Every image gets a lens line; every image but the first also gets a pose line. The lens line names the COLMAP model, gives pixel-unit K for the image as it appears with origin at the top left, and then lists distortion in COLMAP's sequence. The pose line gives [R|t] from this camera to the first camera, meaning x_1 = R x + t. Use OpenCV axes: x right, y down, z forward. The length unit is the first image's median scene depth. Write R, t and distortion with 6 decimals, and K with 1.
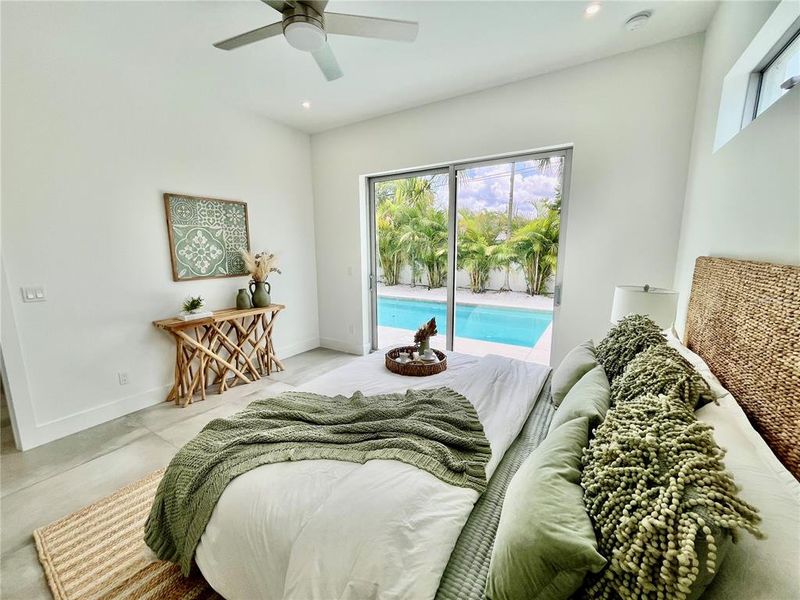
lens RADIAL K [[326.3, 0, 398.1], [0, 326.3, 300.6], [0, 0, 1]] dist [-0.002318, -0.000081]
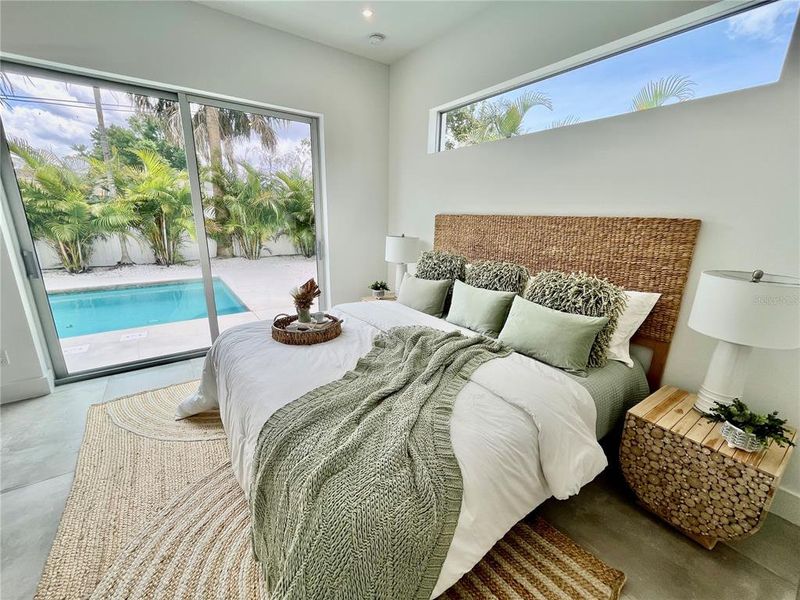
lens RADIAL K [[337.2, 0, 401.2], [0, 337.2, 300.0], [0, 0, 1]] dist [0.000099, 0.000194]
pose [[0.389089, -0.234507, 0.890851, -0.358997], [0.142729, 0.970724, 0.193194, -0.026878], [-0.910076, 0.051981, 0.411169, 0.186581]]
